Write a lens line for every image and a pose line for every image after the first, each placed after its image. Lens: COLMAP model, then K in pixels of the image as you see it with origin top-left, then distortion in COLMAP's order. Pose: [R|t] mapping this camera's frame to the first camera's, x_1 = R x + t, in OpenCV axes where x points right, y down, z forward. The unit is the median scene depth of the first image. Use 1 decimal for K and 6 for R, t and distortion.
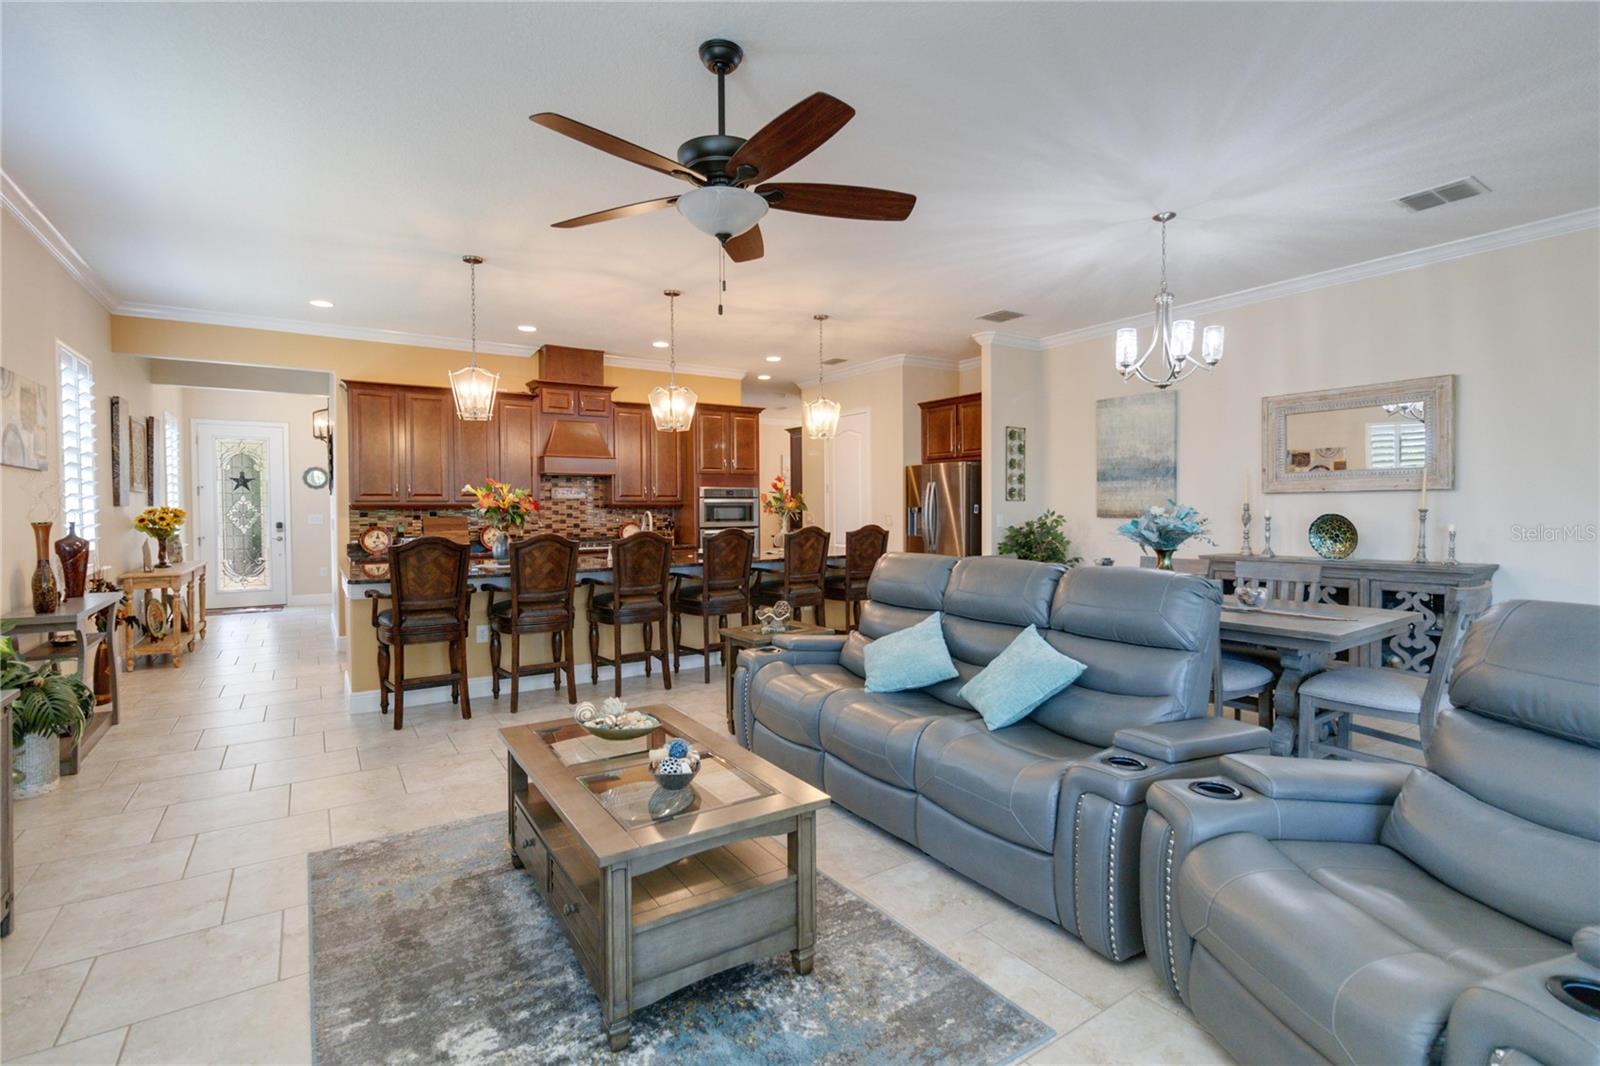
lens RADIAL K [[743.3, 0, 798.5], [0, 743.3, 523.9], [0, 0, 1]] dist [-0.001610, -0.000099]
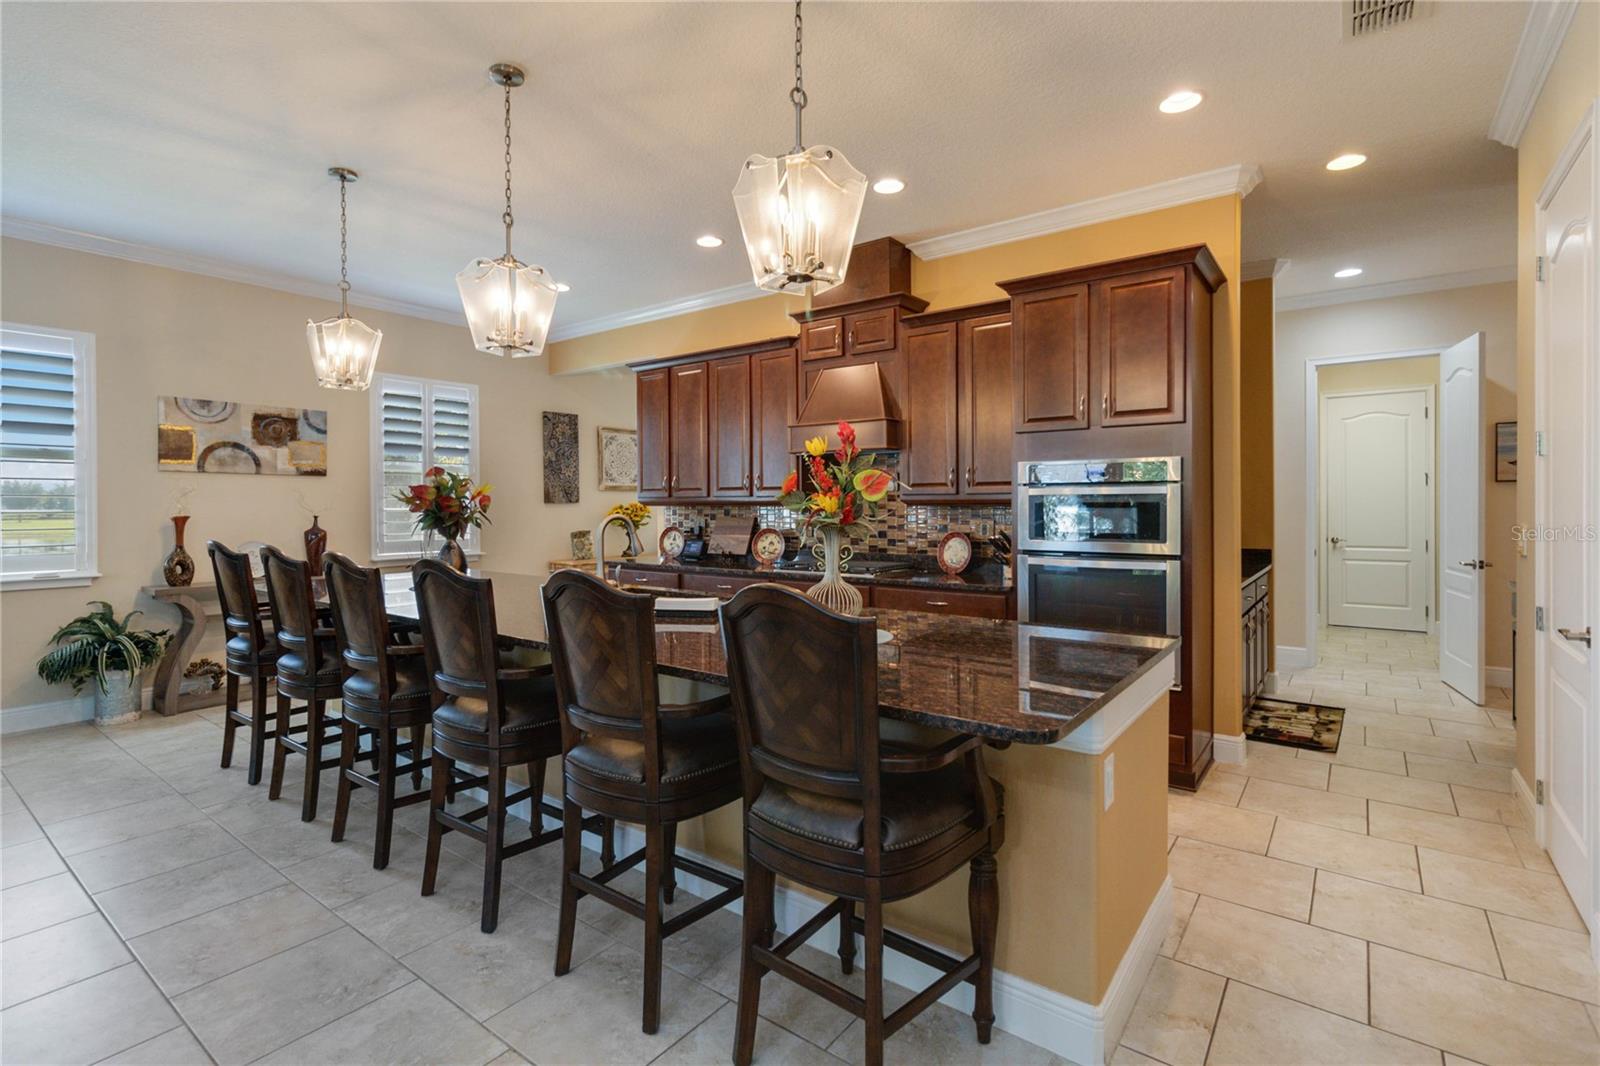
lens RADIAL K [[740.3, 0, 790.9], [0, 740.3, 504.9], [0, 0, 1]] dist [0.001168, 0.000118]
pose [[0.328599, 0.006663, -0.944446, 0.280214], [-0.019885, 0.999802, 0.000135, -0.023011], [0.944260, 0.018735, 0.328667, 0.802220]]
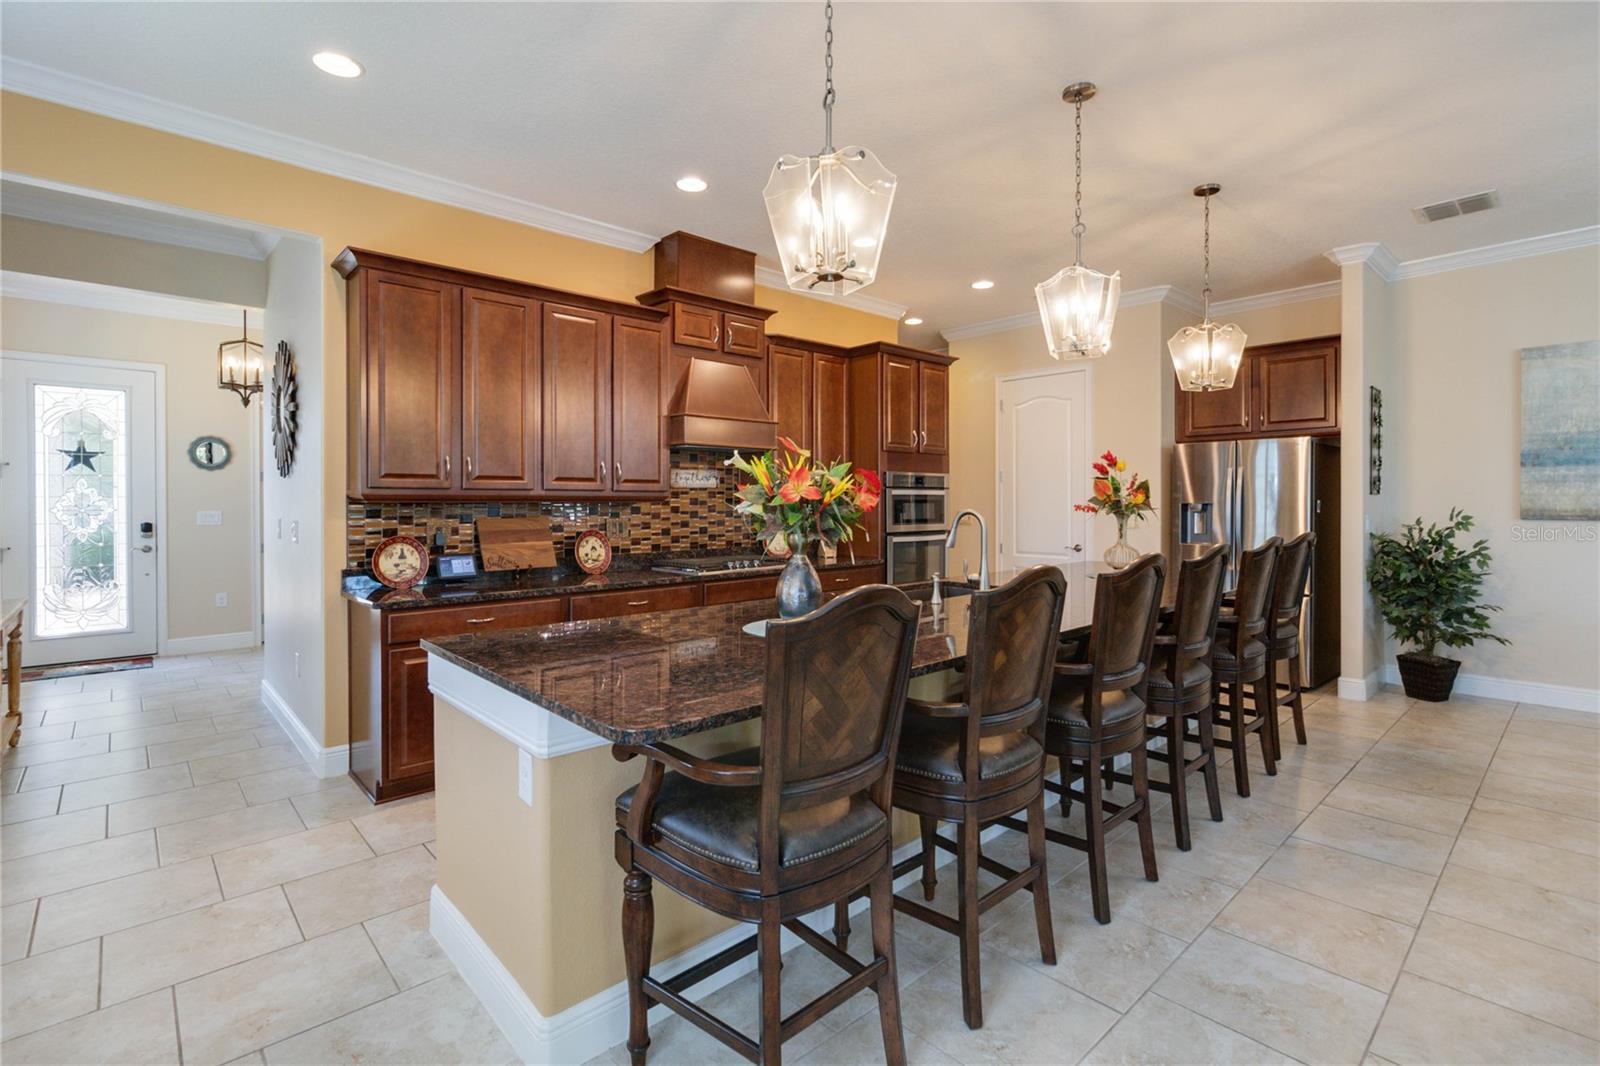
lens RADIAL K [[740.3, 0, 790.9], [0, 740.3, 504.9], [0, 0, 1]] dist [0.001168, 0.000118]
pose [[0.988197, 0.003794, 0.153139, -0.354523], [-0.000944, 0.999825, -0.018679, -0.008529], [-0.153183, 0.018314, 0.988028, 0.411888]]
